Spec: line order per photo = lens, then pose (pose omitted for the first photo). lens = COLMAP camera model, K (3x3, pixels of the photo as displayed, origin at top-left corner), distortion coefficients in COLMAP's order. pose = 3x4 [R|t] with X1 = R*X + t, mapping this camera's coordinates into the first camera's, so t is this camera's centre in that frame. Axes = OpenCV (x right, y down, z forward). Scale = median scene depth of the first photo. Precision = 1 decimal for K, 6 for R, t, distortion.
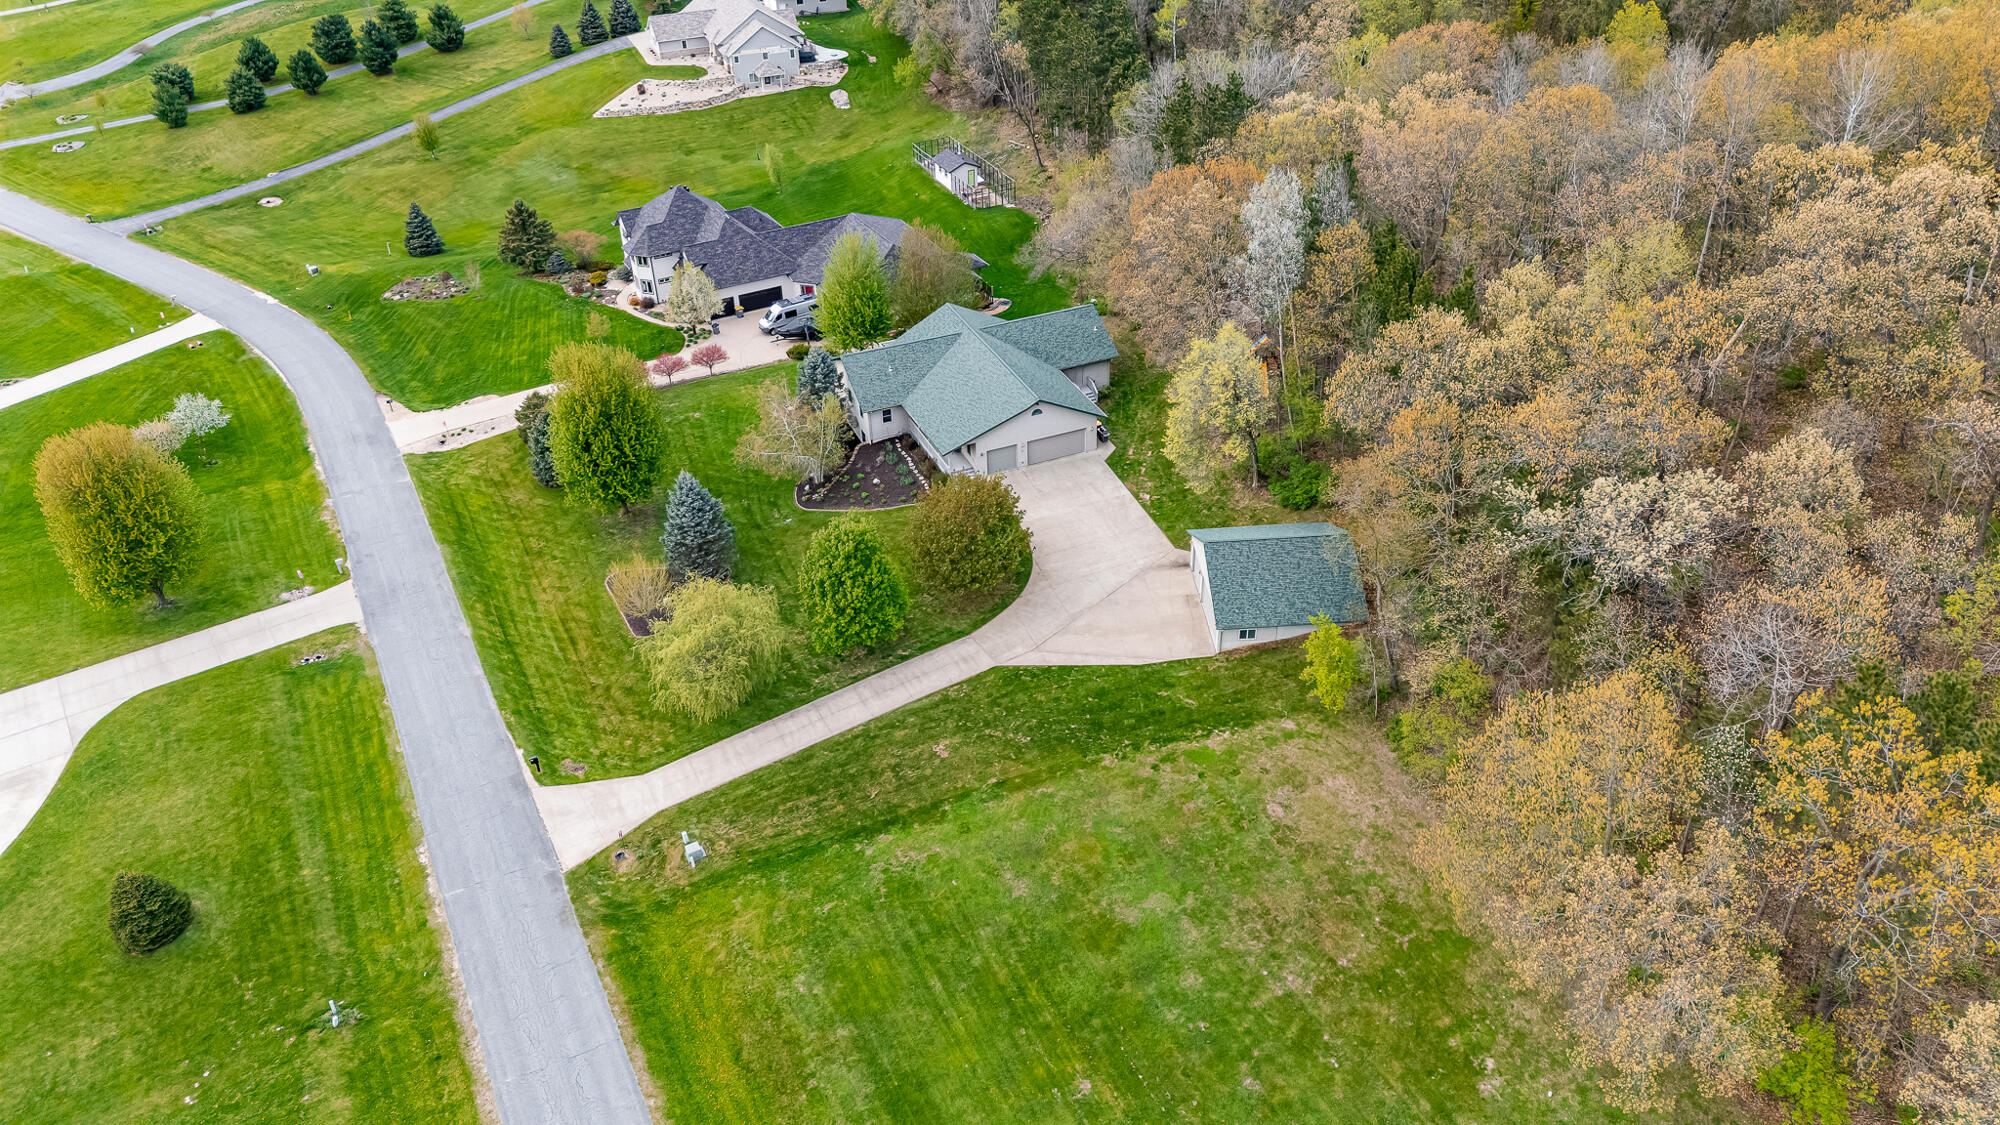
lens RADIAL K [[1542.8, 0, 1000.0], [0, 1542.8, 562.5], [0, 0, 1]] dist [0.094489, -0.006503]
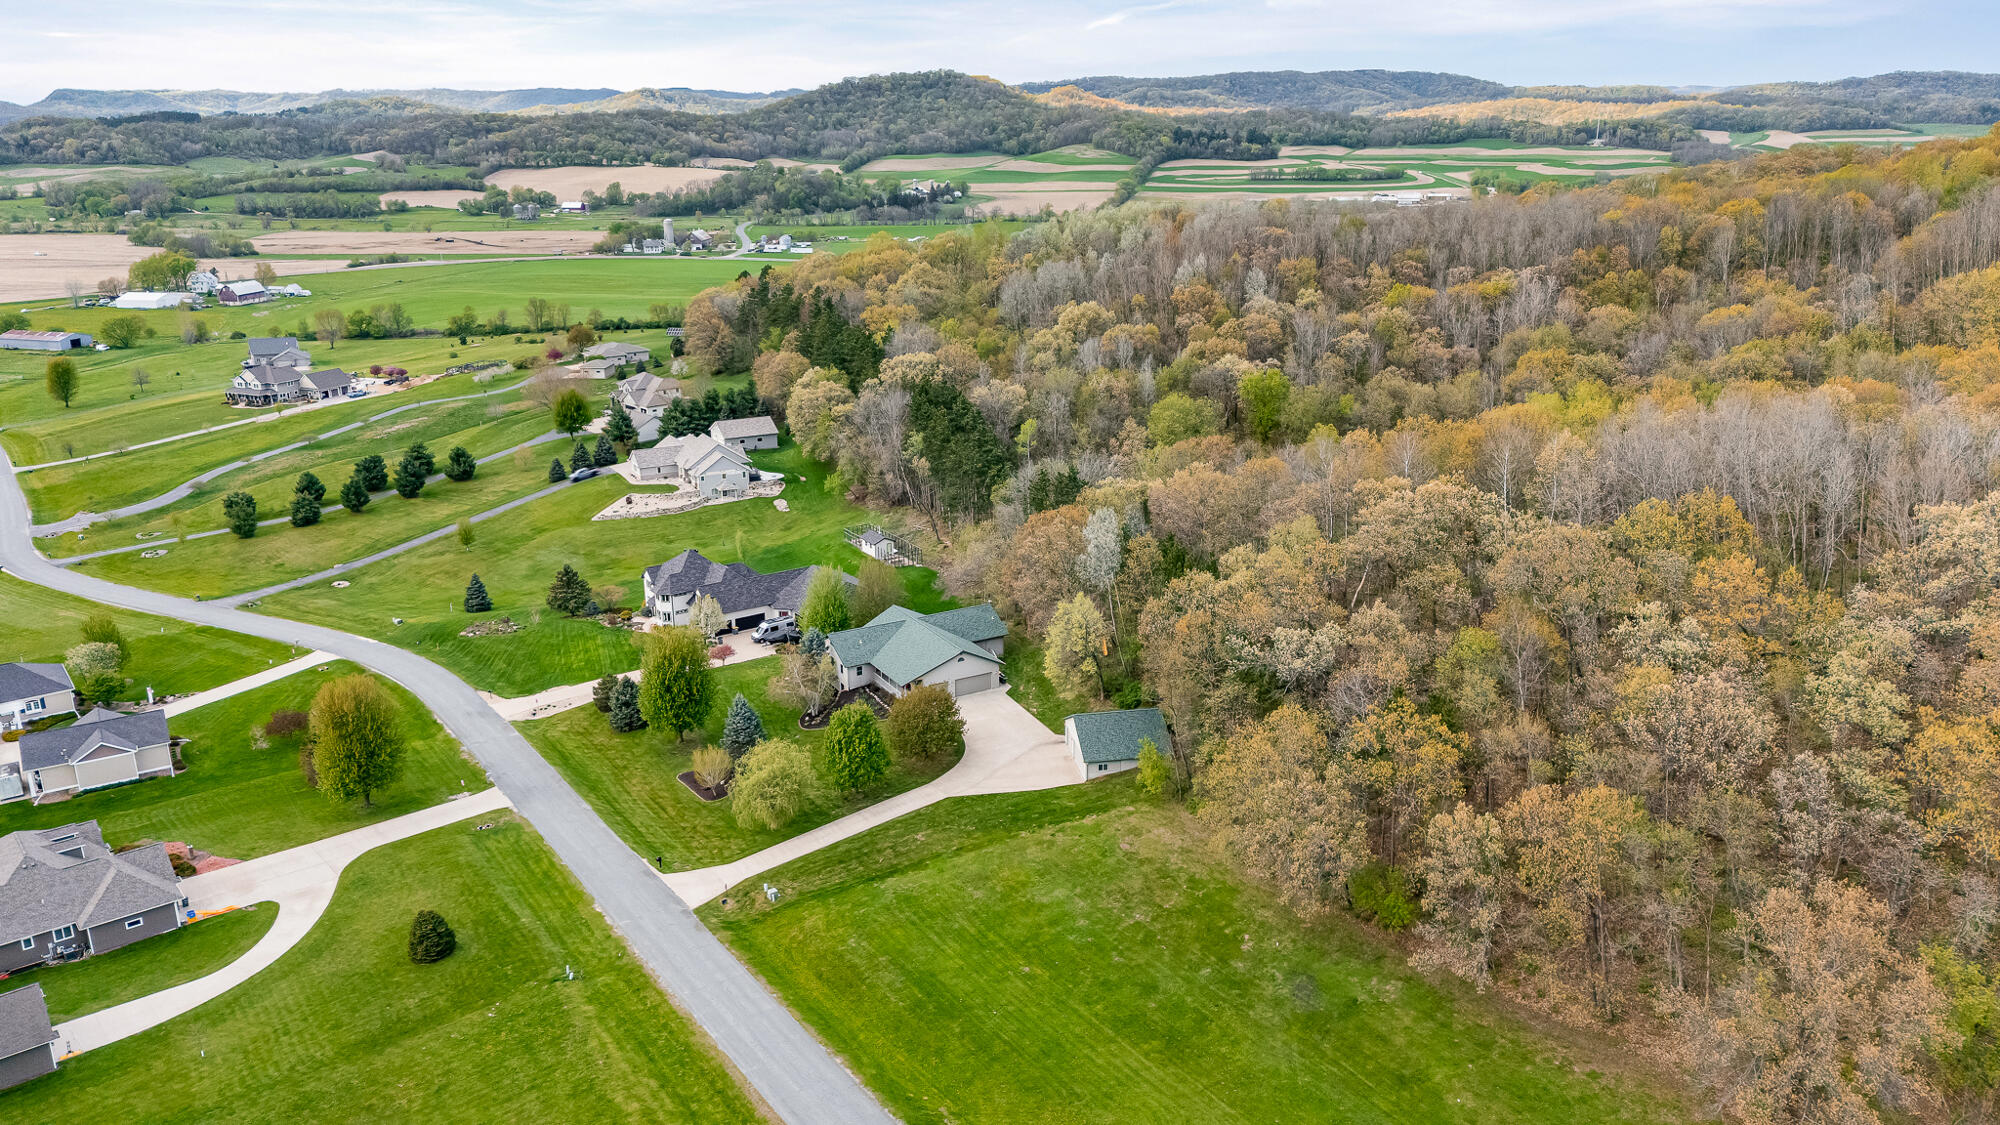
lens RADIAL K [[1555.0, 0, 1000.0], [0, 1555.0, 562.5], [0, 0, 1]] dist [0.255633, -0.002294]
pose [[0.994900, -0.017660, 0.099307, -0.086738], [0.045130, 0.958443, -0.281692, 0.240188], [-0.090205, 0.284737, 0.954352, -0.502079]]
